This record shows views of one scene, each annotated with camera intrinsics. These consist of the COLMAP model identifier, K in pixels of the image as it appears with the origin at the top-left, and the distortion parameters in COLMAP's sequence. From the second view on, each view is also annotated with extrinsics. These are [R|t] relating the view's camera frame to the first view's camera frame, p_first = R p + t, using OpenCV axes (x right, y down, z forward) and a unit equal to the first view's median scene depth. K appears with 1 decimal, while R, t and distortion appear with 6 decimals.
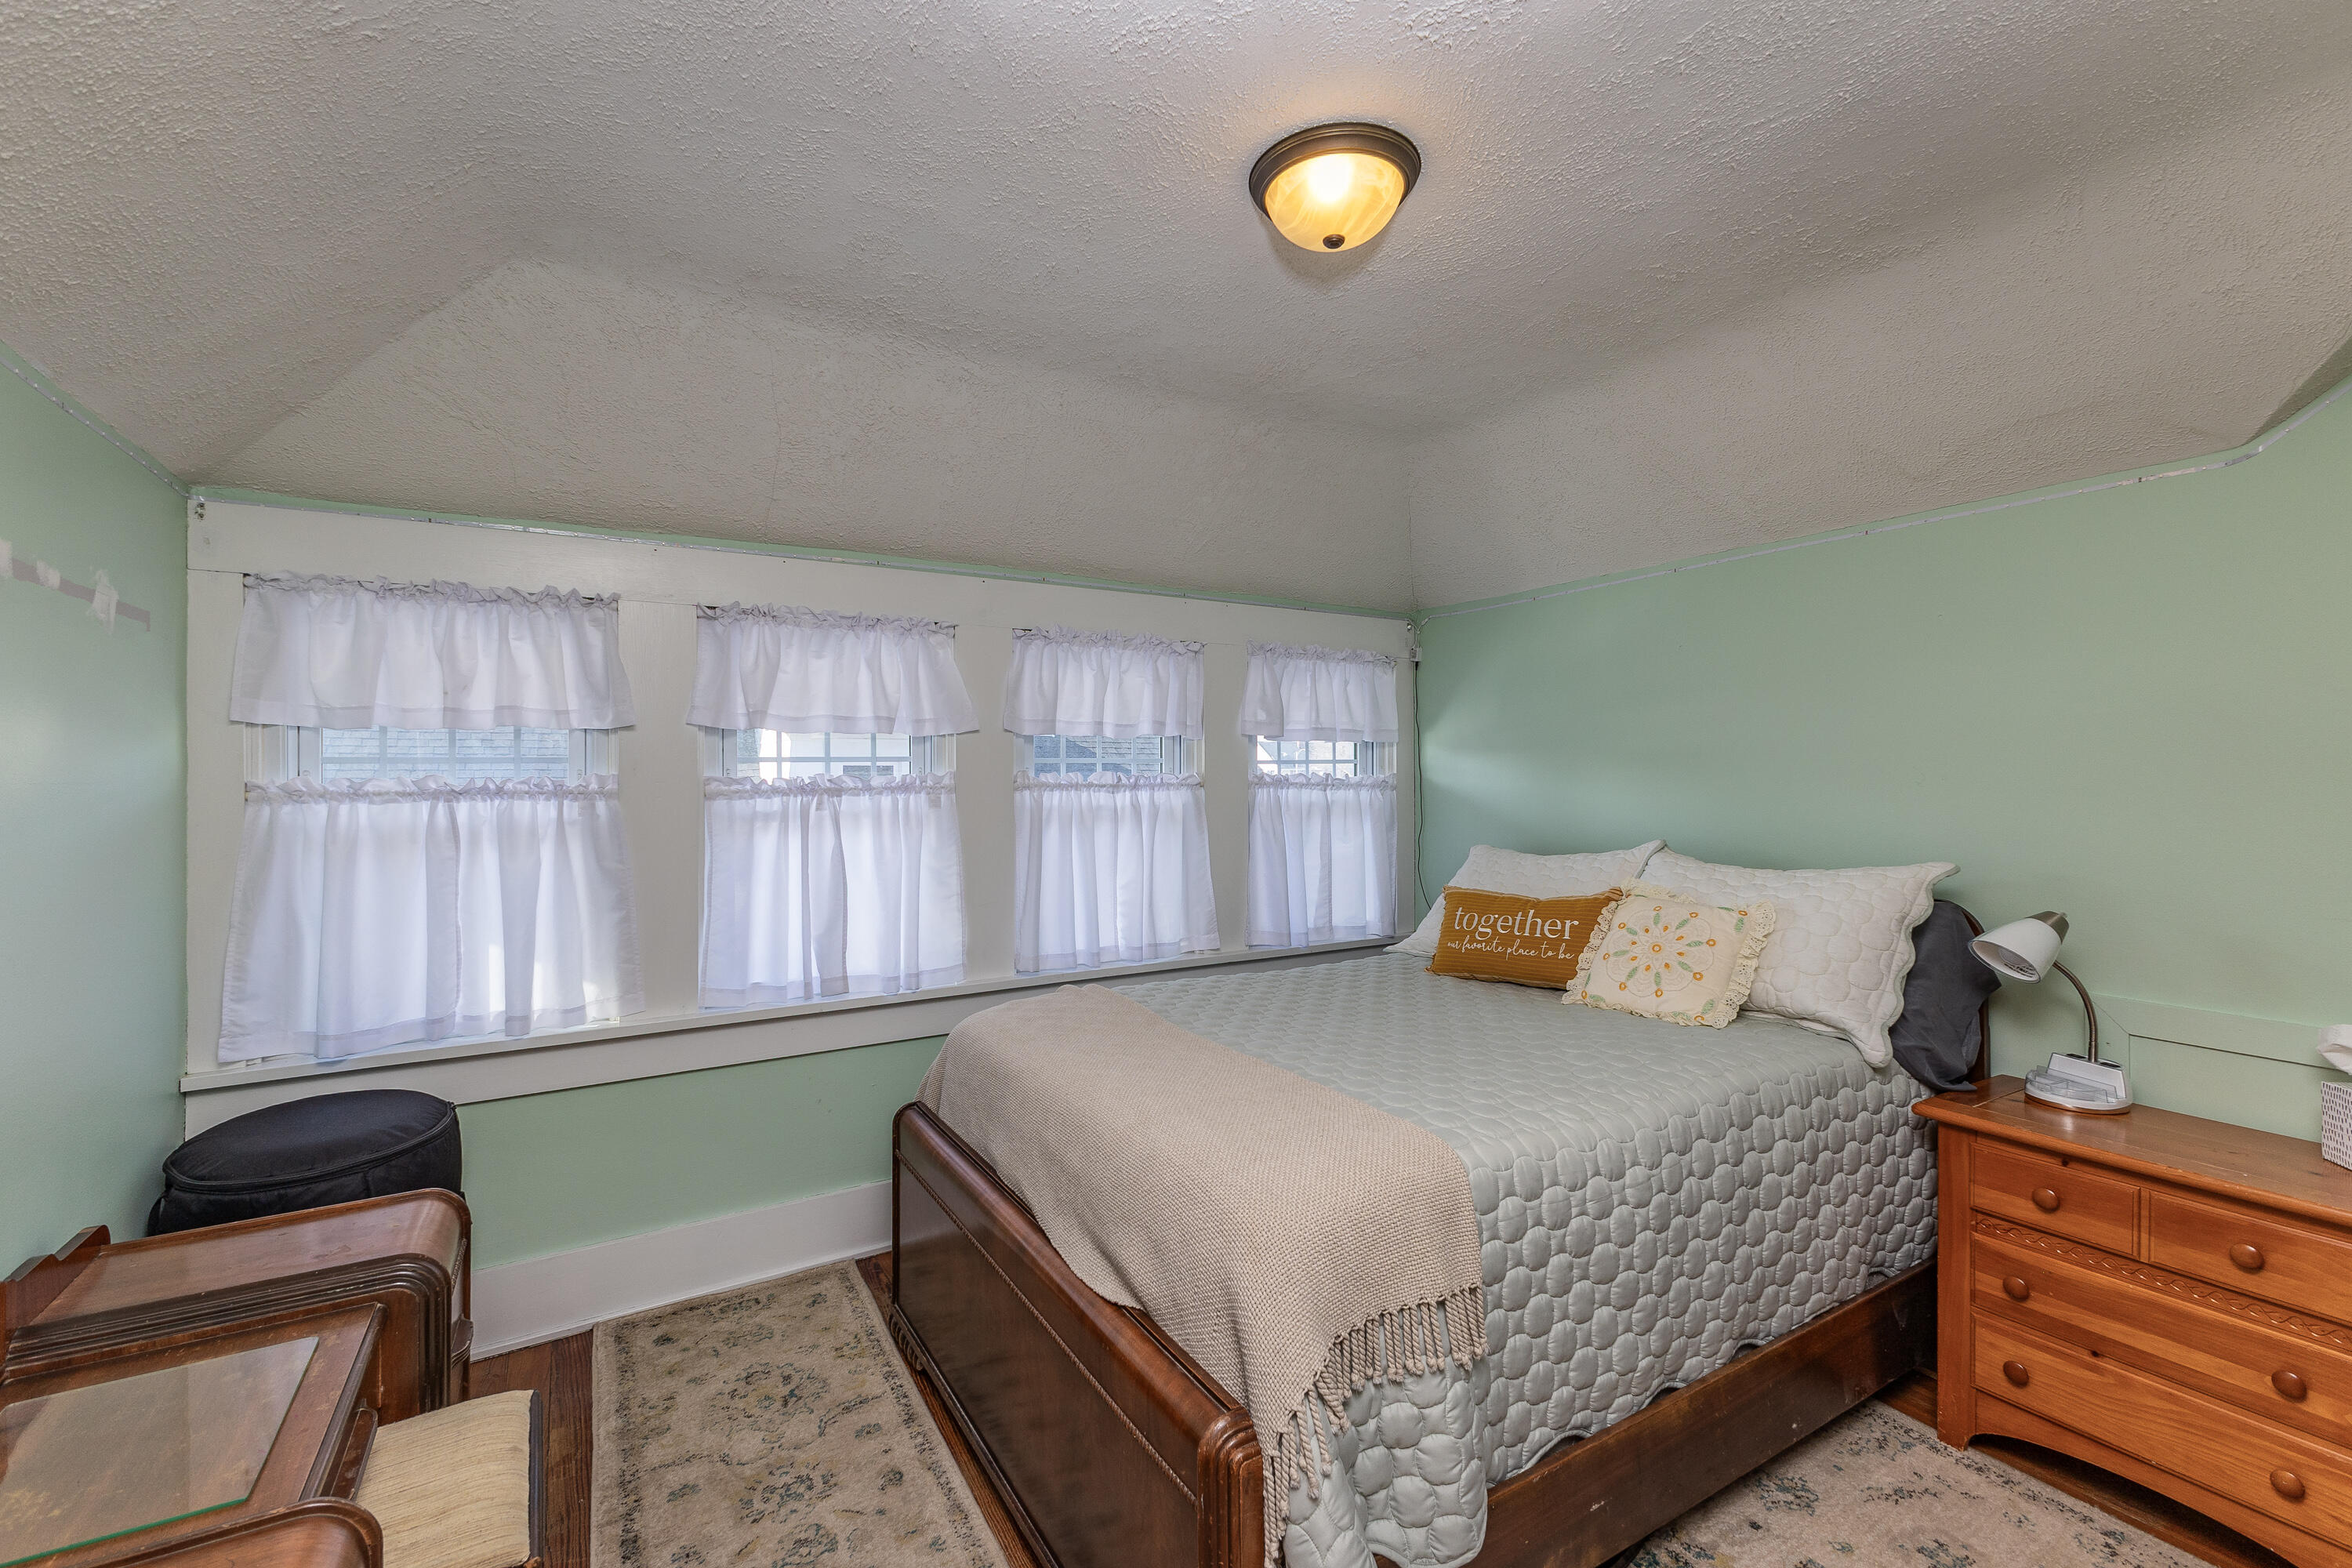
lens RADIAL K [[1020.5, 0, 1178.5], [0, 1020.5, 773.4], [0, 0, 1]] dist [0.002723, 0.000411]
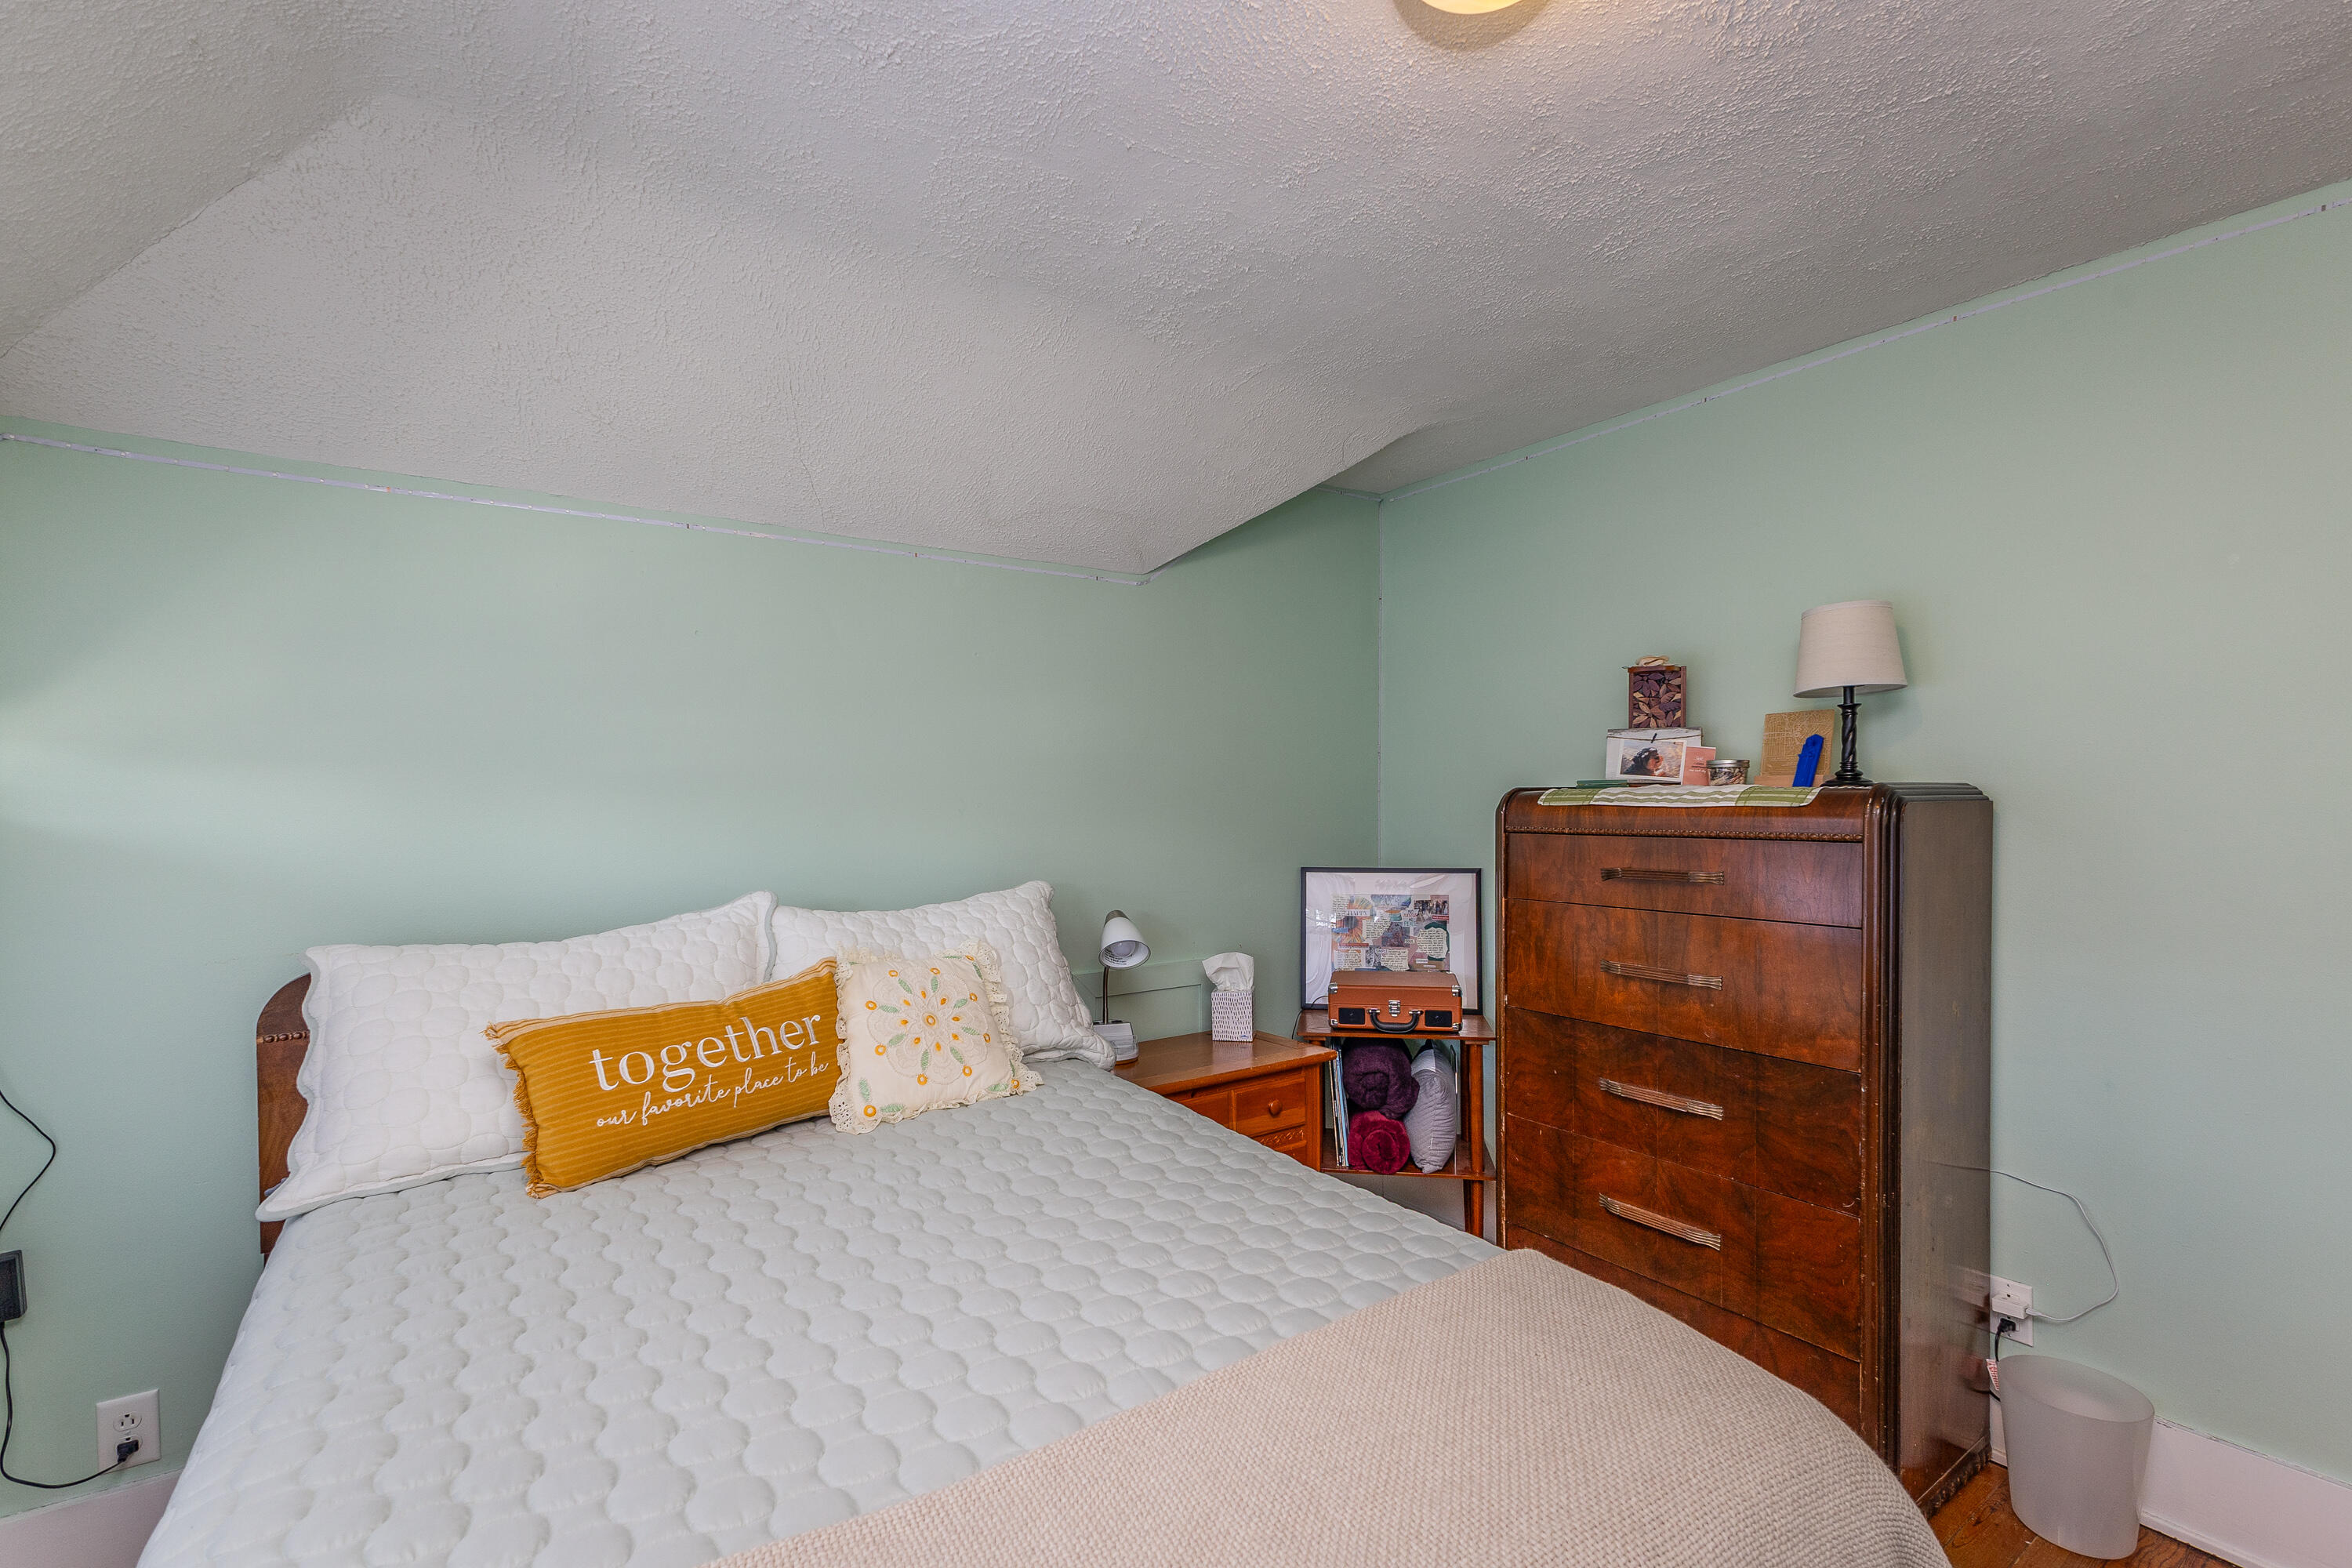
lens RADIAL K [[1020.5, 0, 1177.2], [0, 1020.5, 789.8], [0, 0, 1]] dist [0.002723, 0.000411]
pose [[-0.068577, -0.001557, 0.997645, -0.329298], [0.002217, 0.999996, 0.001713, -0.012042], [-0.997643, 0.002329, -0.068573, 0.796026]]
